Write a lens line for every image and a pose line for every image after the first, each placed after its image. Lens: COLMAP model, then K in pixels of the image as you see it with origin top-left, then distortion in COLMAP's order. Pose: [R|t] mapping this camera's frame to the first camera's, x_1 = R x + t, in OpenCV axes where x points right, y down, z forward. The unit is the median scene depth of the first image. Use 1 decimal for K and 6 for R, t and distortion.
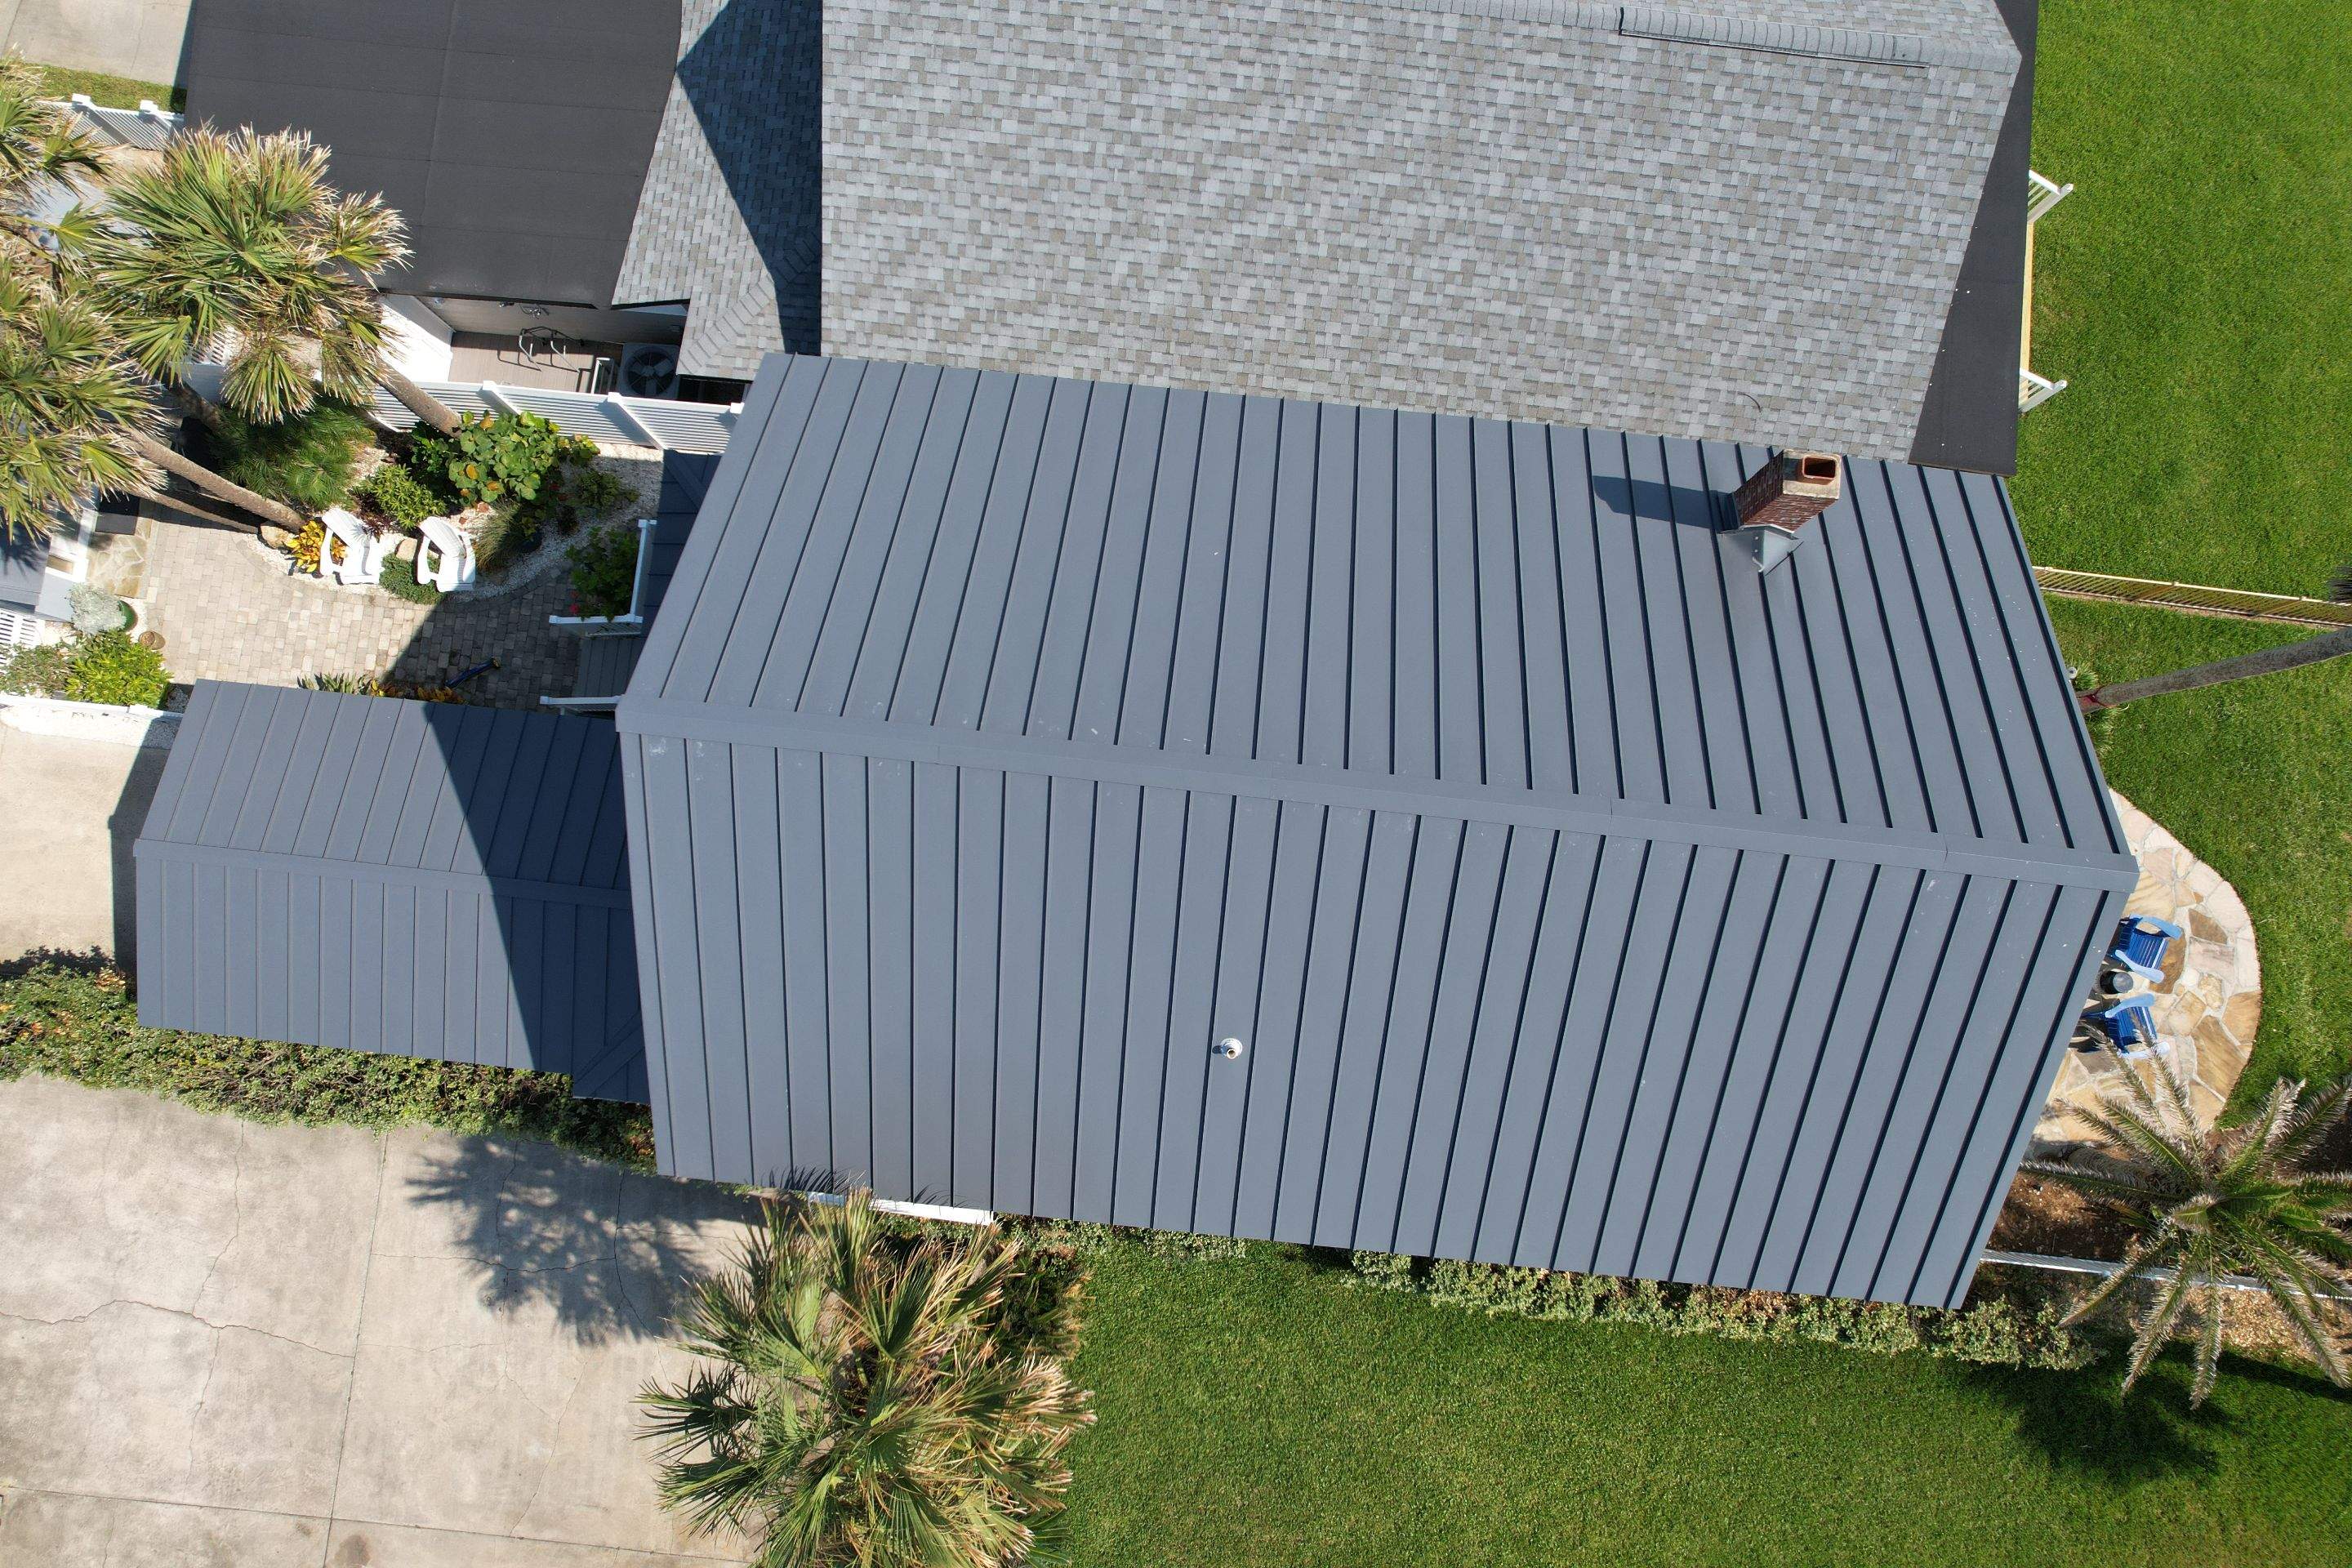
lens RADIAL K [[1497.7, 0, 1176.8], [0, 1497.7, 791.2], [0, 0, 1]] dist [-0.071531, 0.060787]
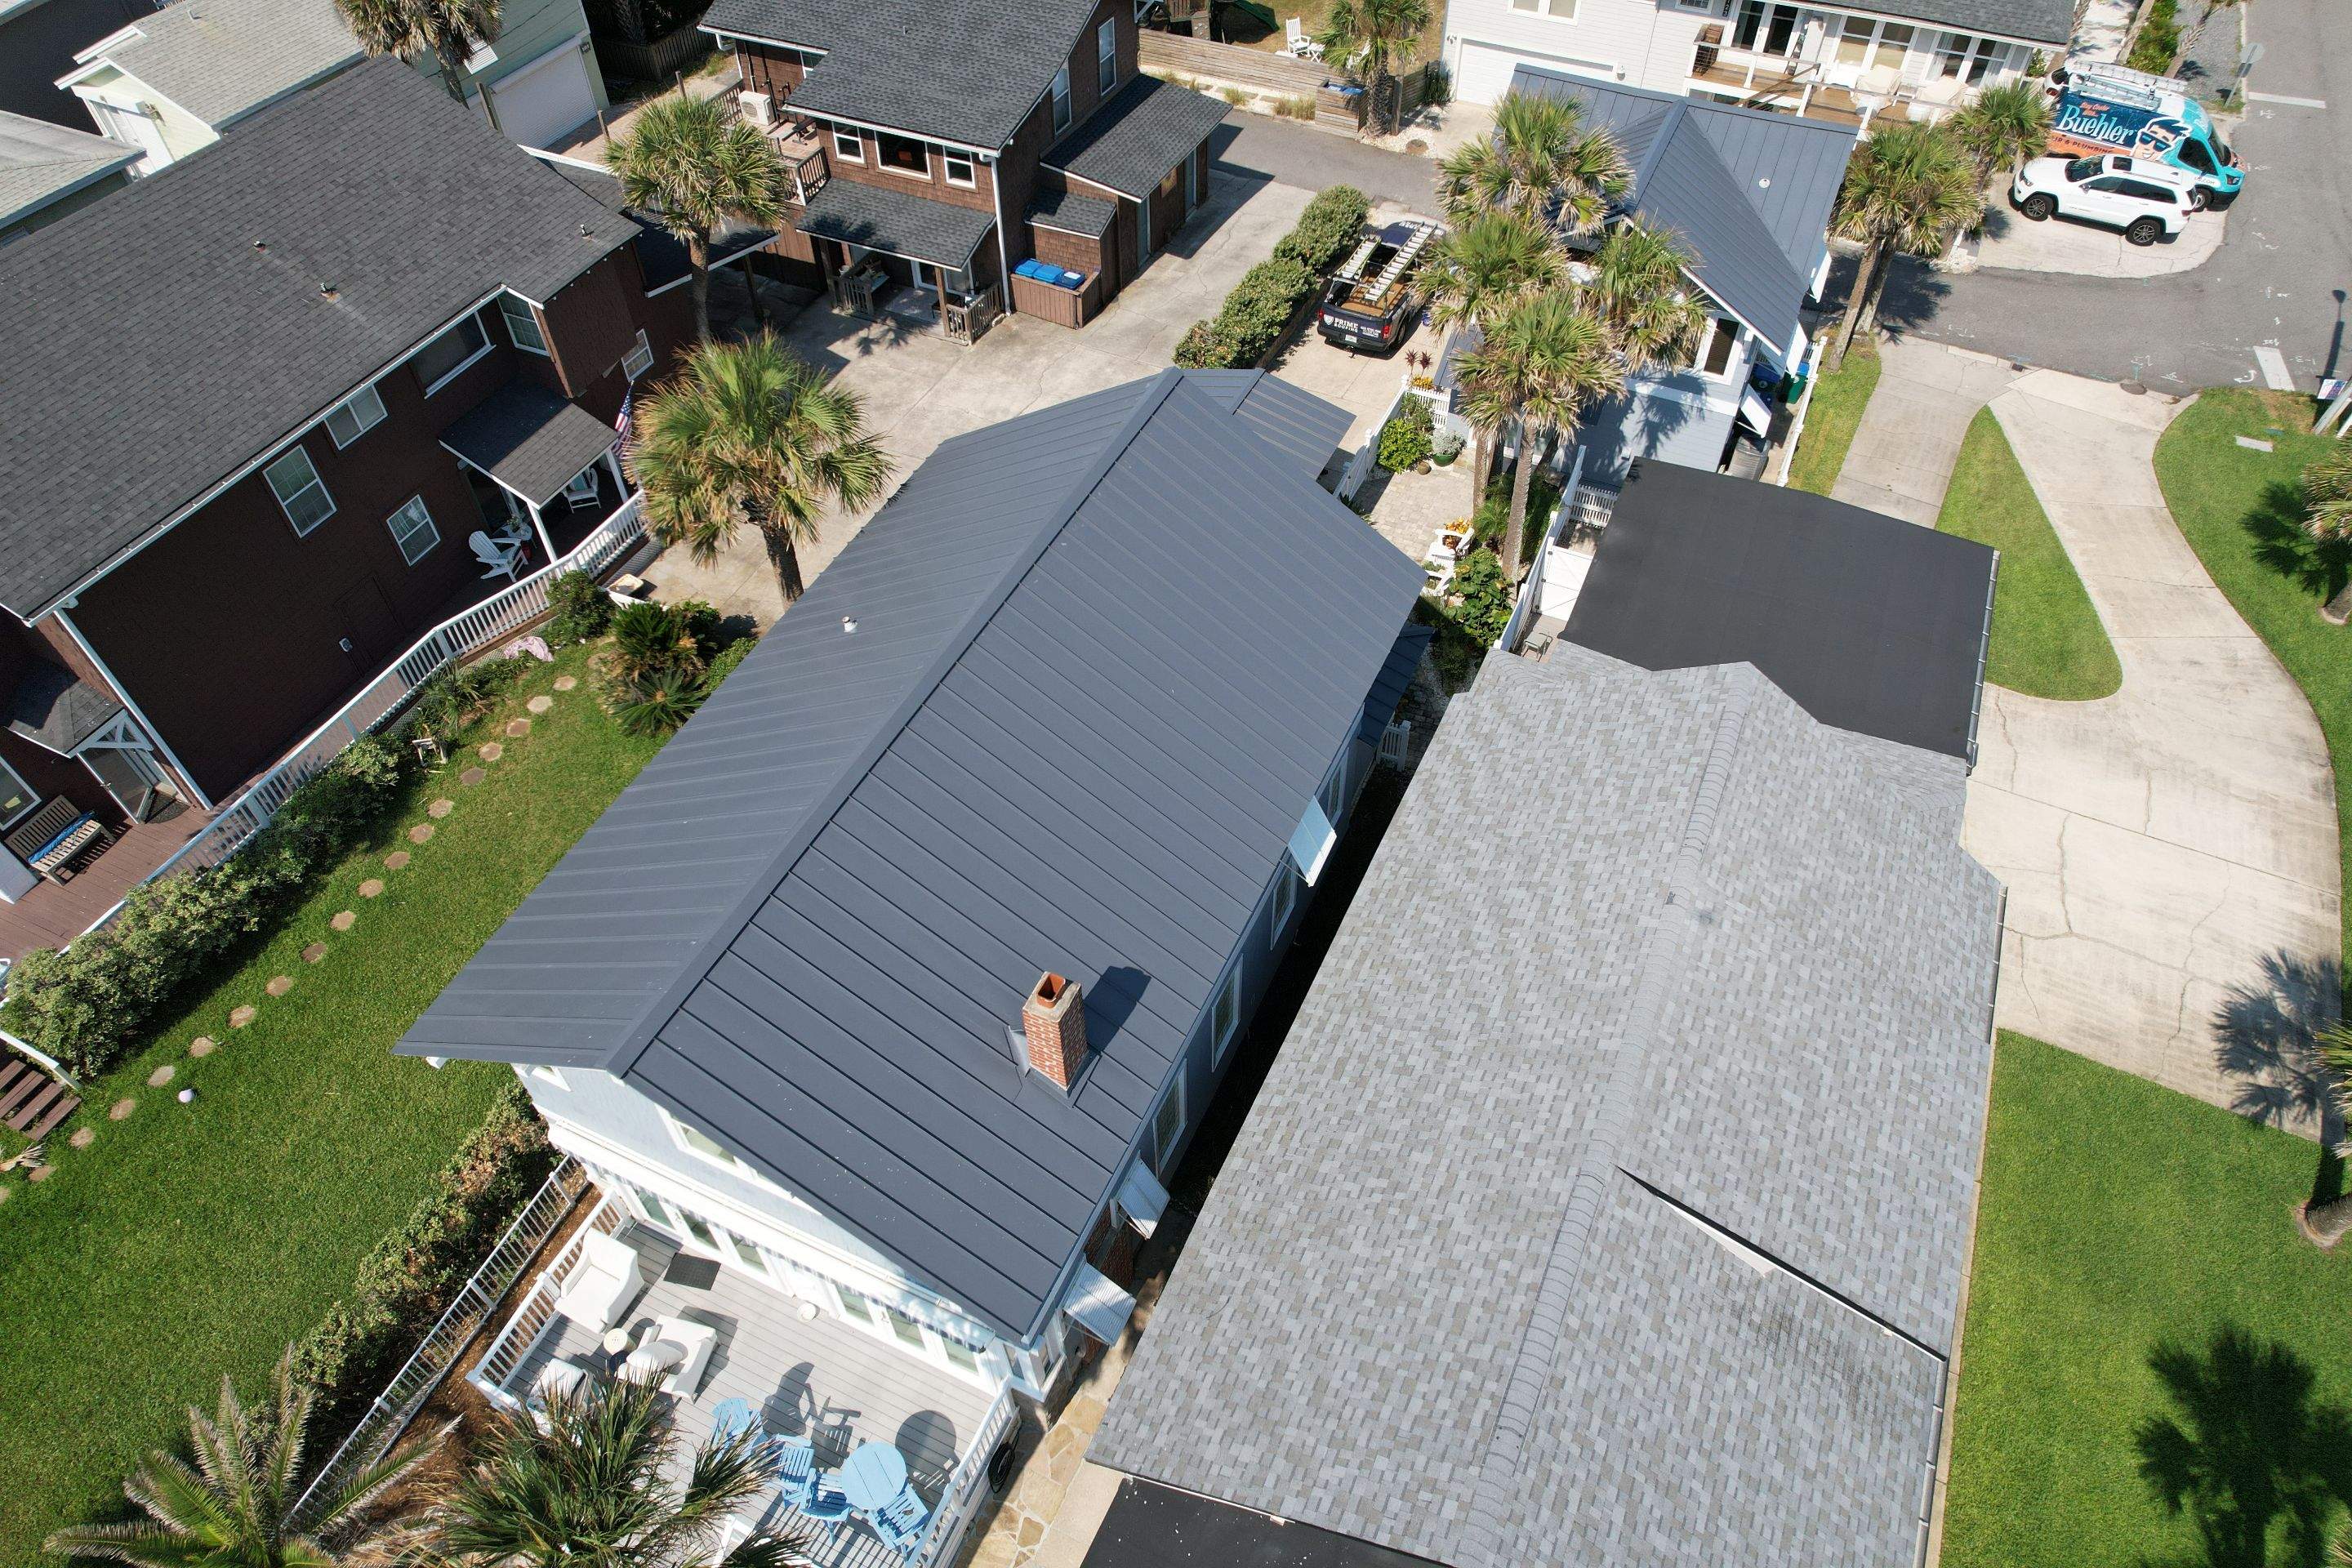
lens RADIAL K [[1497.7, 0, 1182.9], [0, 1497.7, 789.1], [0, 0, 1]] dist [-0.071531, 0.060787]
pose [[-0.318431, 0.720020, -0.616582, 0.709513], [-0.941363, -0.163661, 0.295045, -0.446652], [0.111527, 0.674379, 0.729914, 0.043274]]
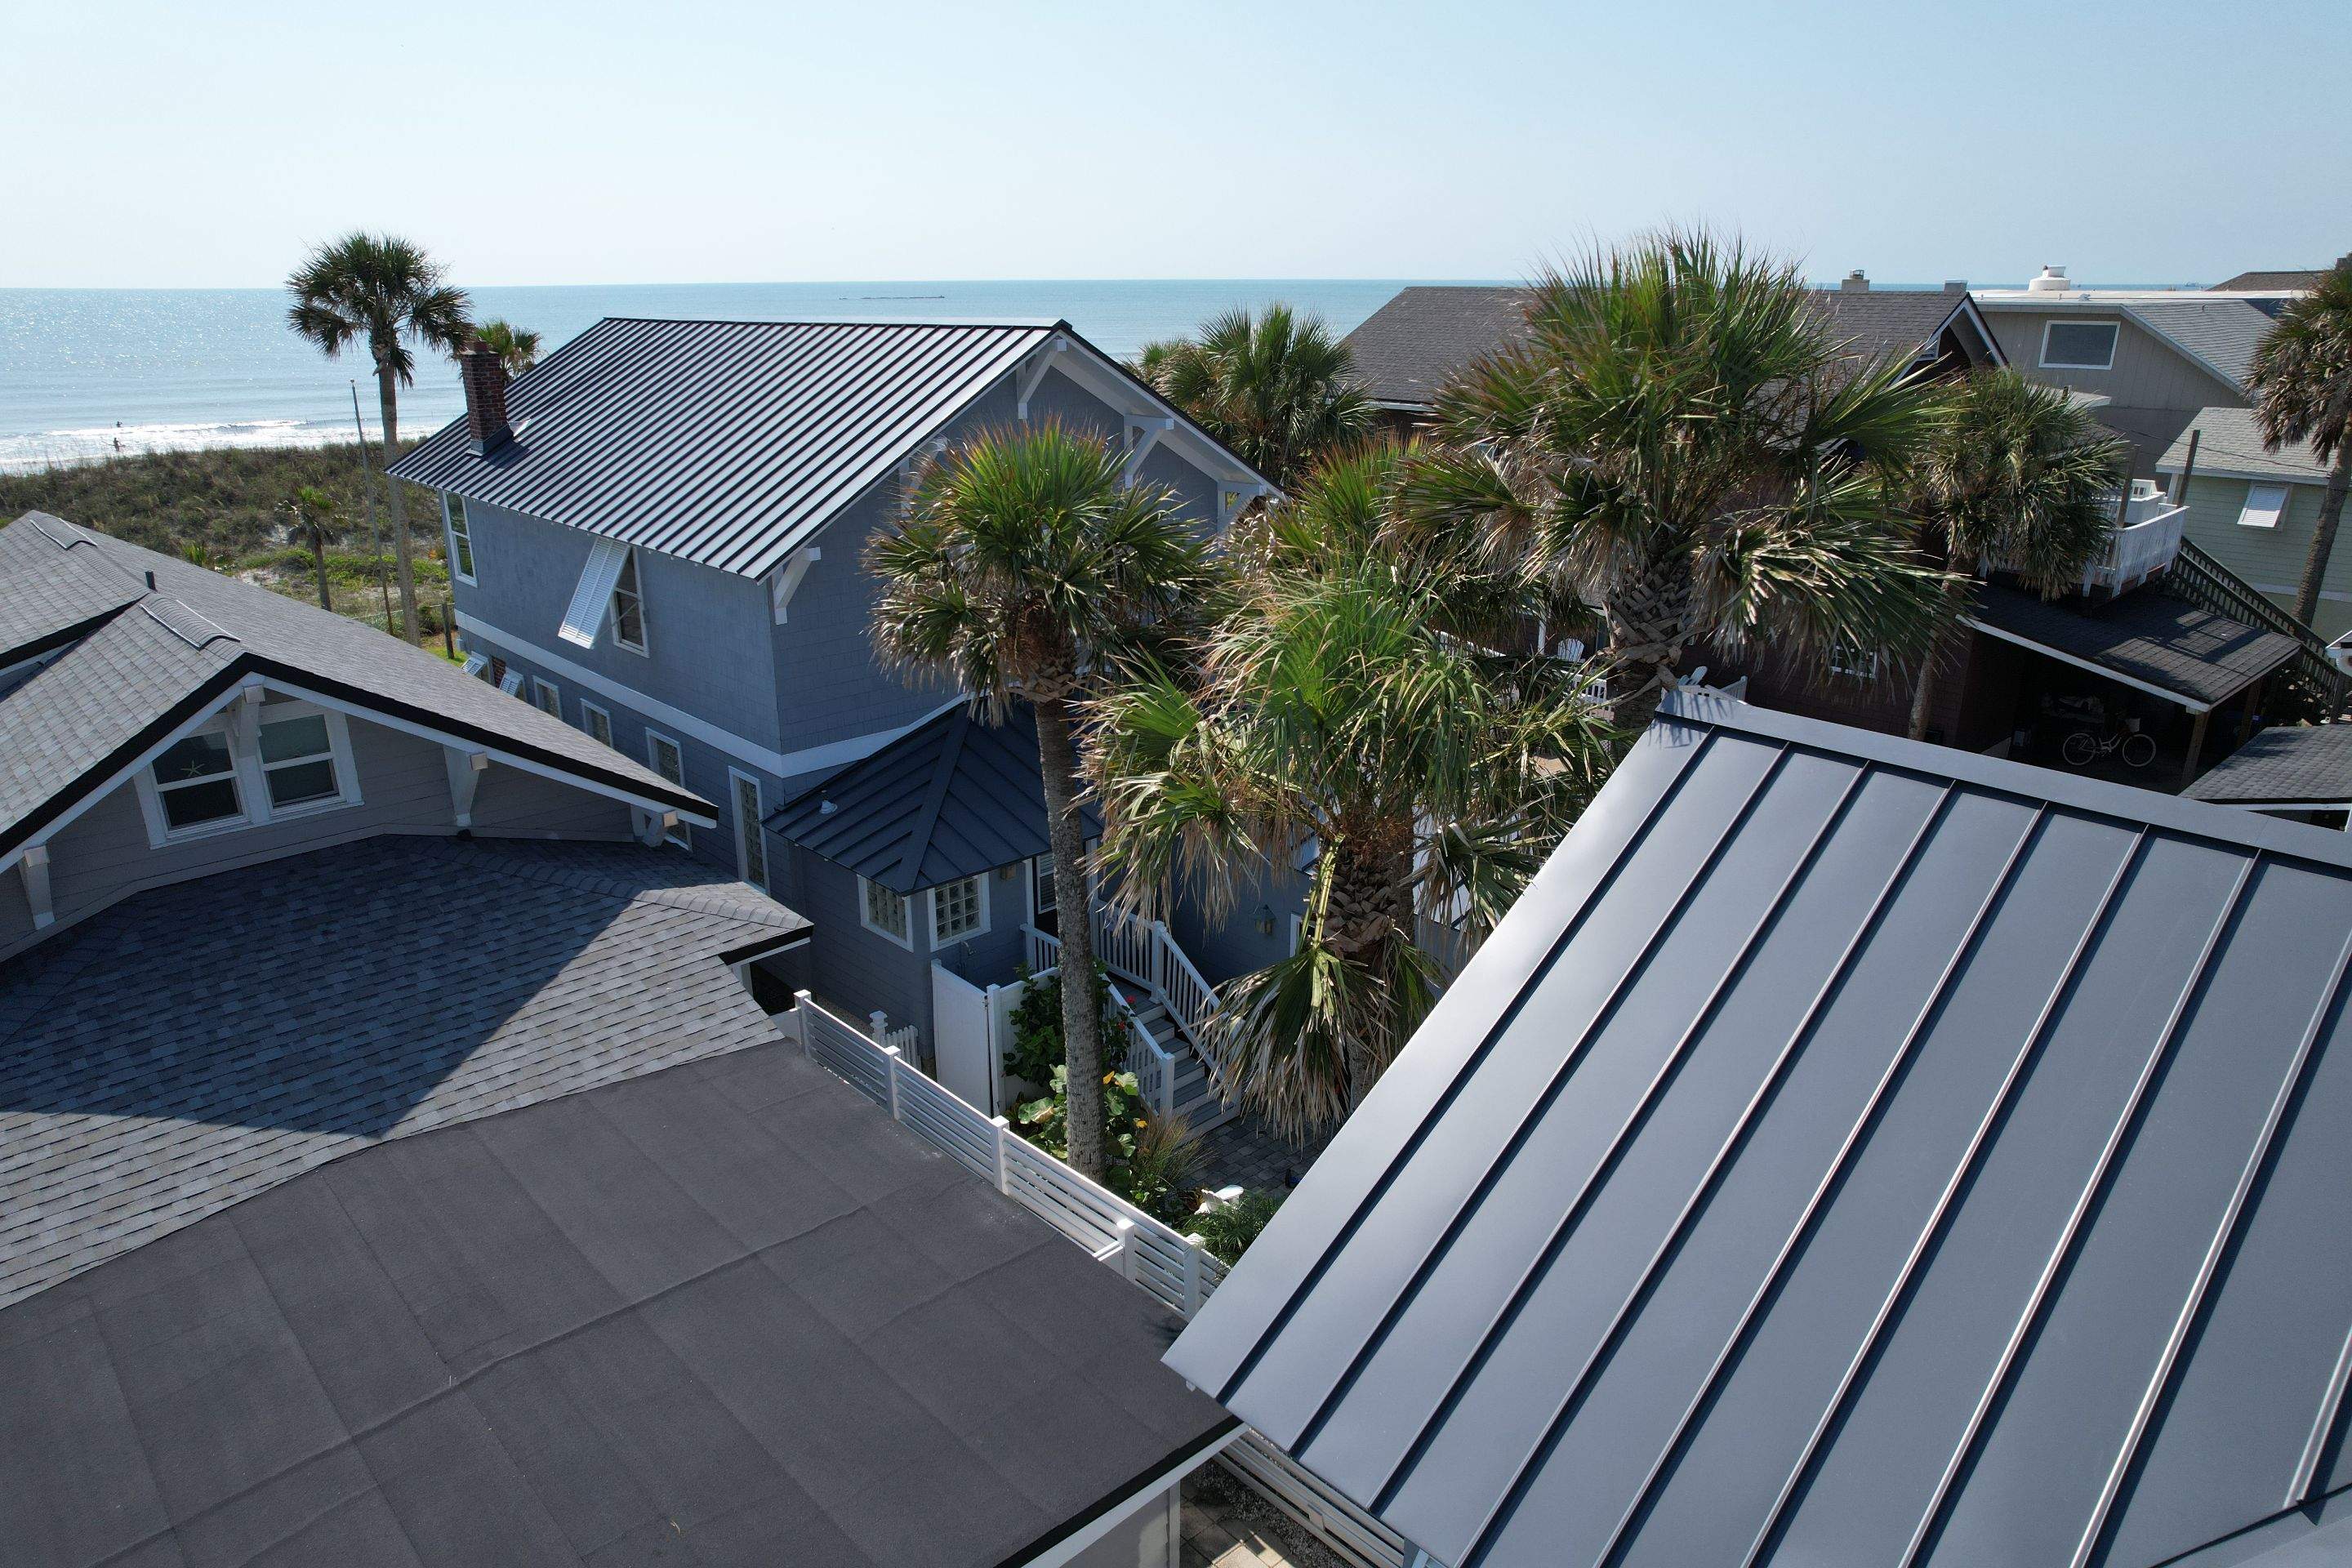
lens RADIAL K [[1497.7, 0, 1172.8], [0, 1497.7, 797.2], [0, 0, 1]] dist [-0.071531, 0.060787]
pose [[-0.752712, -0.206844, 0.625012, -0.960220], [0.655441, -0.146298, 0.740941, -0.732200], [-0.061821, 0.967374, 0.245695, 0.735749]]
